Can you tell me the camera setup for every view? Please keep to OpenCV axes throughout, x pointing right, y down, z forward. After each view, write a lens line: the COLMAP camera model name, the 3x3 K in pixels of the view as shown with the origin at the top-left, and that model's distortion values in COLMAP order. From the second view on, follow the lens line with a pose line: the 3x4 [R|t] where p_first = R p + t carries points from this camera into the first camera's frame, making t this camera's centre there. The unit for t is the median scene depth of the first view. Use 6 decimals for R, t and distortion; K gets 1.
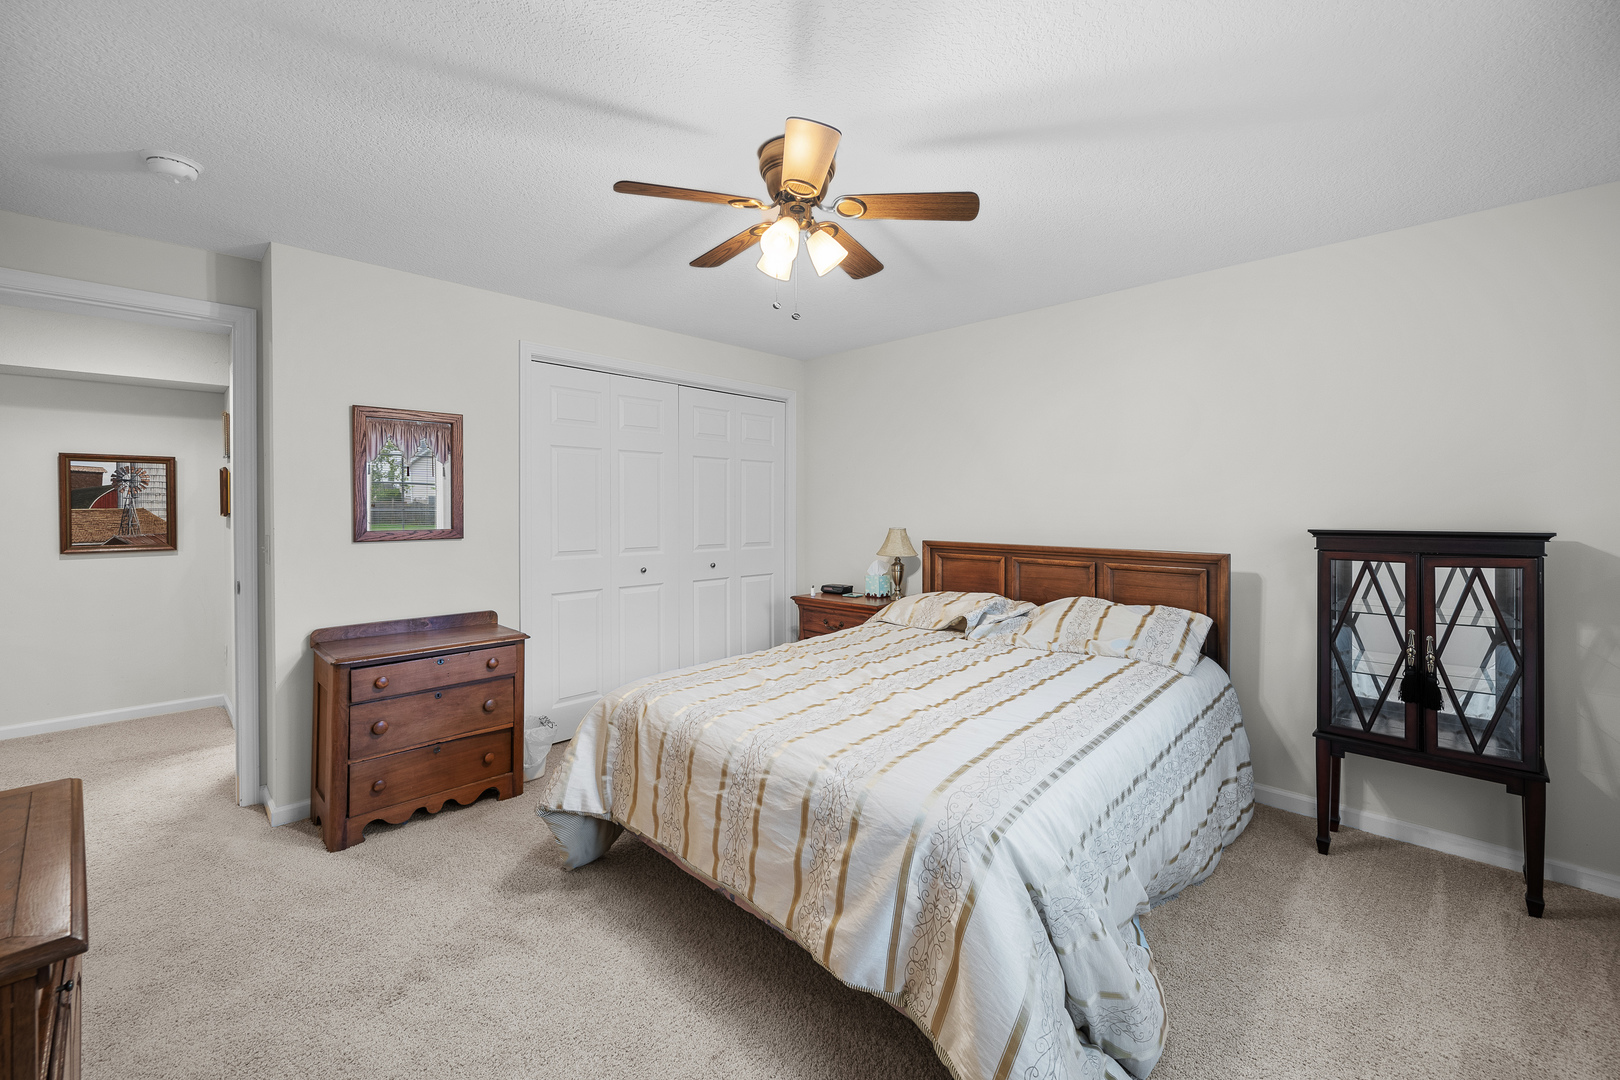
lens RADIAL K [[646.2, 0, 818.0], [0, 646.2, 514.7], [0, 0, 1]] dist [-0.003570, -0.000111]
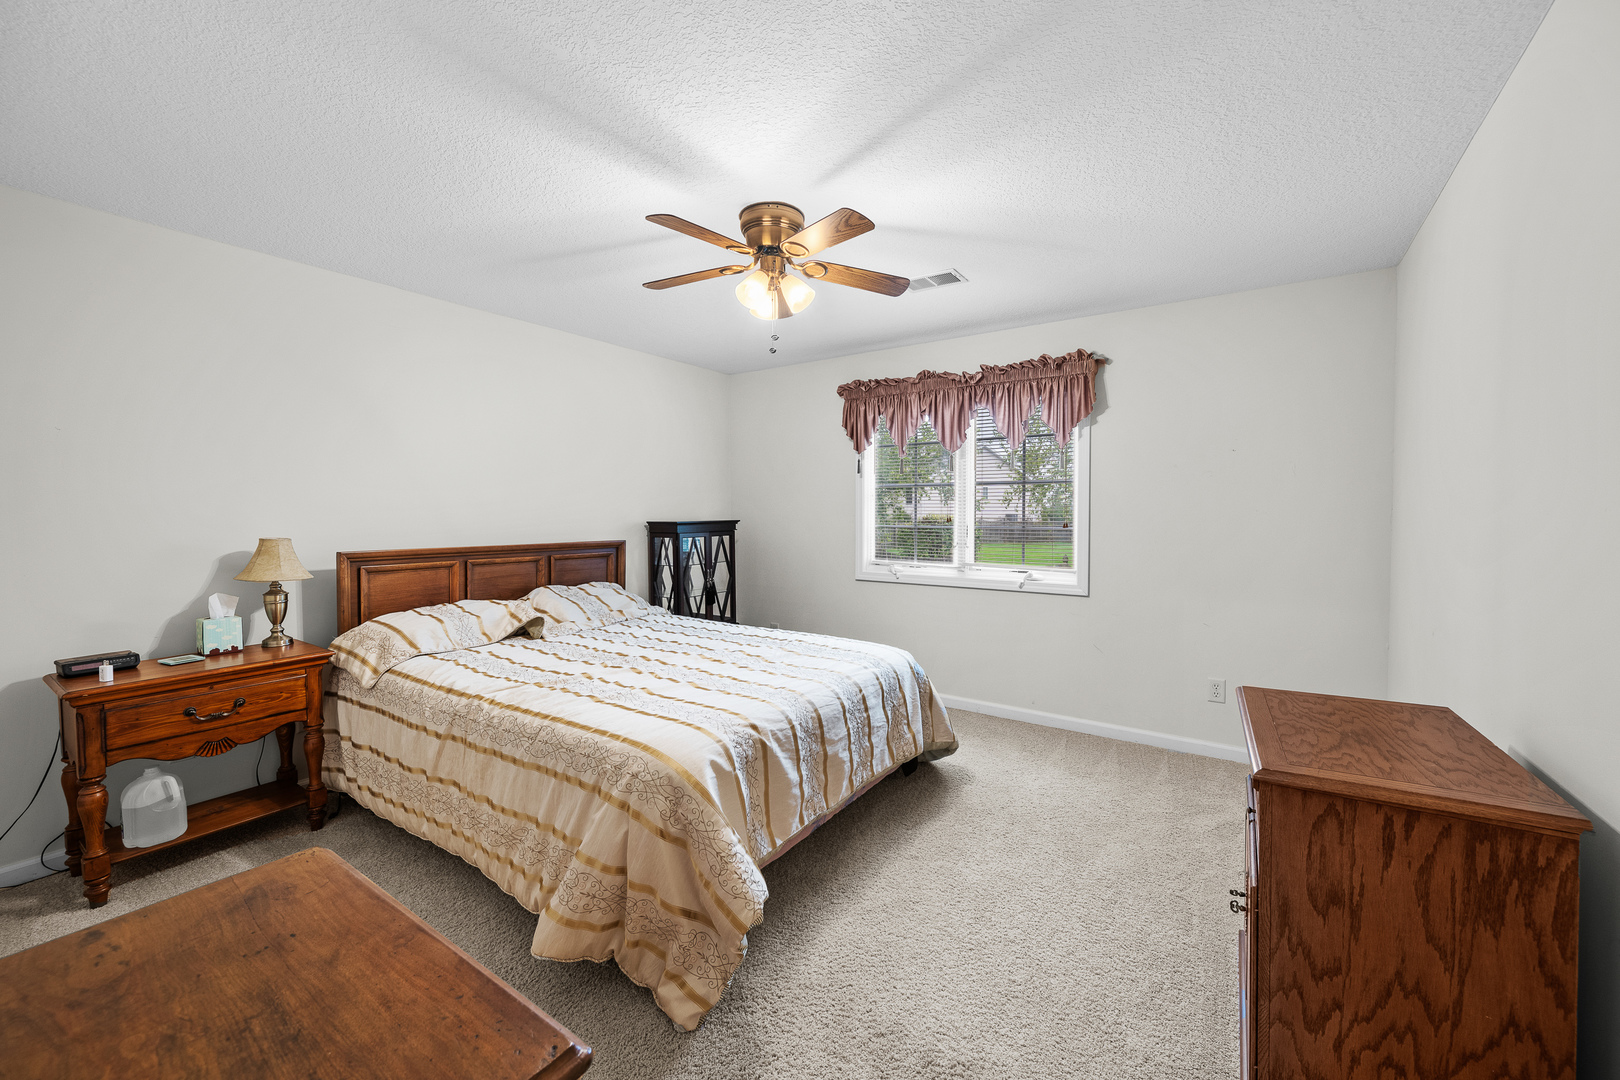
lens RADIAL K [[624.2, 0, 806.3], [0, 624.2, 509.7], [0, 0, 1]] dist [-0.000117, -0.000026]
pose [[-0.144449, -0.000272, 0.989512, -0.928918], [0.009008, 0.999958, 0.001590, -0.008763], [-0.989471, 0.009143, -0.144440, 0.842242]]
